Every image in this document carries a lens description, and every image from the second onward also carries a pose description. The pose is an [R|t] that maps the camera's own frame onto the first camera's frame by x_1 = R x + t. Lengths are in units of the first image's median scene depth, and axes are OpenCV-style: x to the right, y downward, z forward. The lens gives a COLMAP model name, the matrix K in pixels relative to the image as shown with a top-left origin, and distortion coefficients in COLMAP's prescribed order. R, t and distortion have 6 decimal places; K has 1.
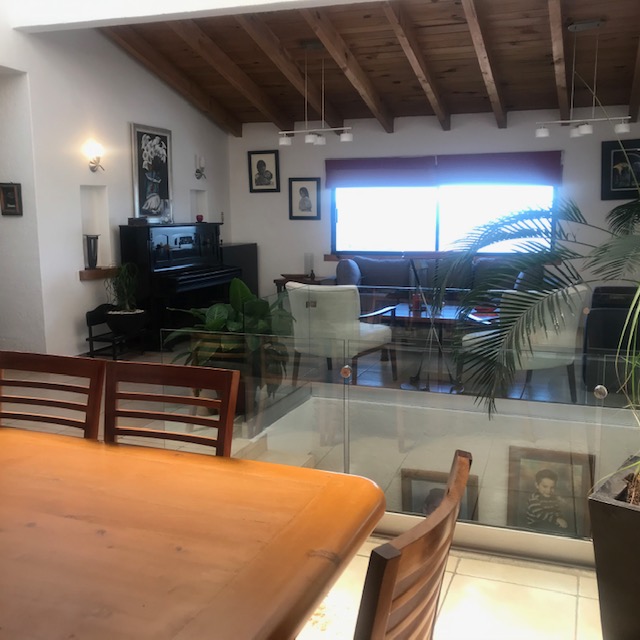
lens RADIAL K [[707.6, 0, 320.0], [0, 707.6, 320.0], [0, 0, 1]] dist [0.004926, -0.025736]
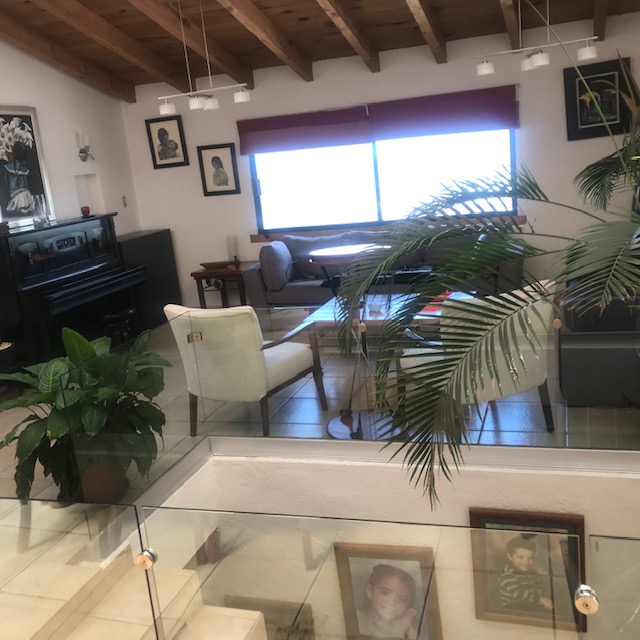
lens RADIAL K [[707.6, 0, 320.0], [0, 707.6, 320.0], [0, 0, 1]] dist [0.004926, -0.025736]
pose [[0.994210, -0.105746, 0.019087, 0.072626], [0.103833, 0.991152, 0.082688, -0.060672], [-0.027662, -0.080227, 0.996393, 0.170142]]
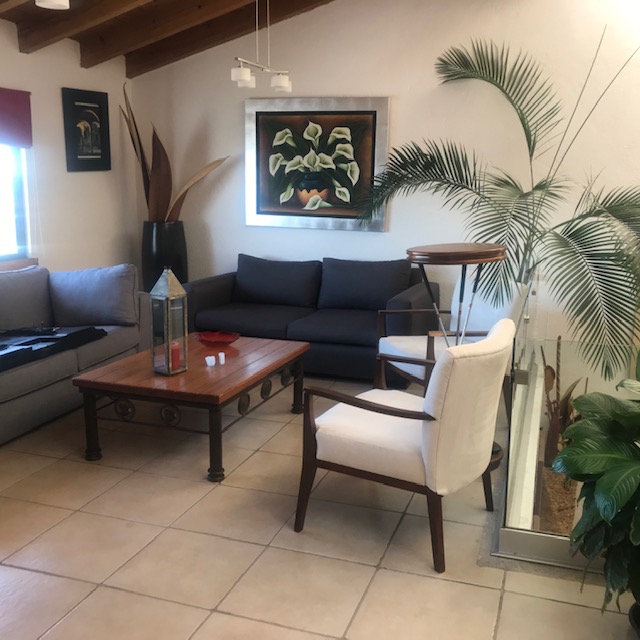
lens RADIAL K [[701.8, 0, 320.0], [0, 701.8, 320.0], [0, 0, 1]] dist [0.095508, -0.257116]
pose [[-0.039863, -0.184011, 0.982116, -0.342922], [0.142366, 0.971823, 0.187861, -0.119786], [-0.989011, 0.147309, -0.012543, 0.771449]]
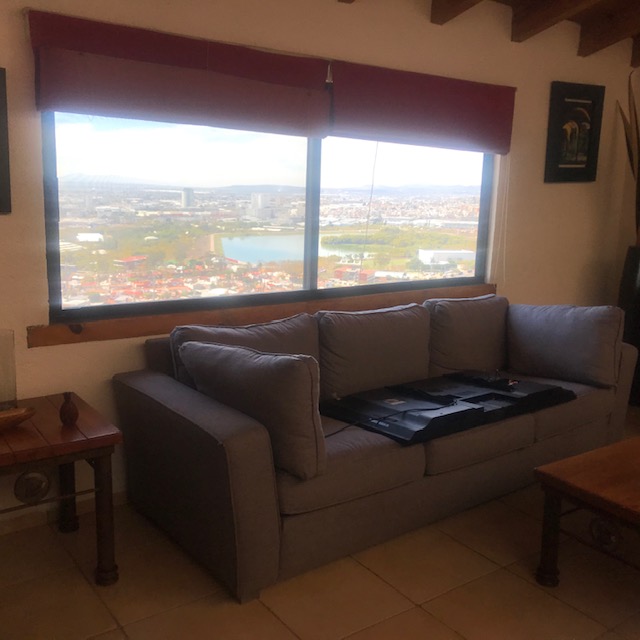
lens RADIAL K [[707.6, 0, 320.0], [0, 707.6, 320.0], [0, 0, 1]] dist [0.004926, -0.025736]
pose [[0.532252, -0.137102, 0.835410, -0.213814], [0.096634, 0.990189, 0.100936, -0.131615], [-0.841053, 0.027005, 0.540279, 0.833252]]
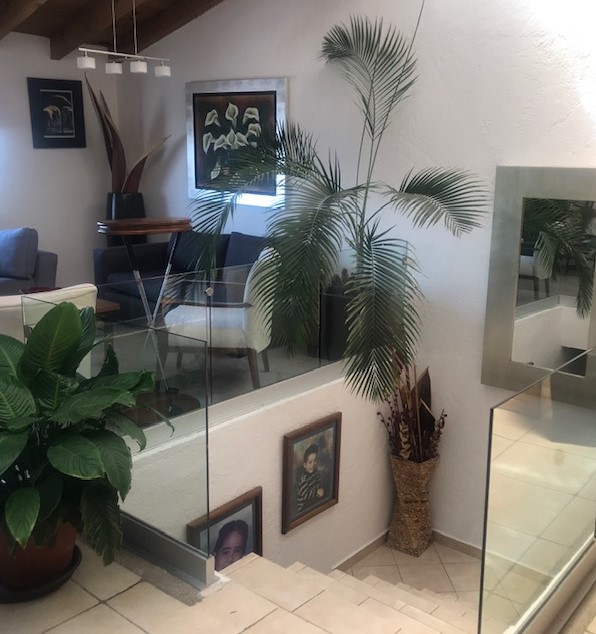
lens RADIAL K [[691.4, 0, 320.0], [0, 691.4, 310.4], [0, 0, 1]] dist [0.017165, -0.012343]
pose [[0.309241, -0.189496, 0.931913, -0.309312], [0.121551, 0.979784, 0.158895, -0.068129], [-0.943183, 0.064138, 0.326023, 0.411478]]
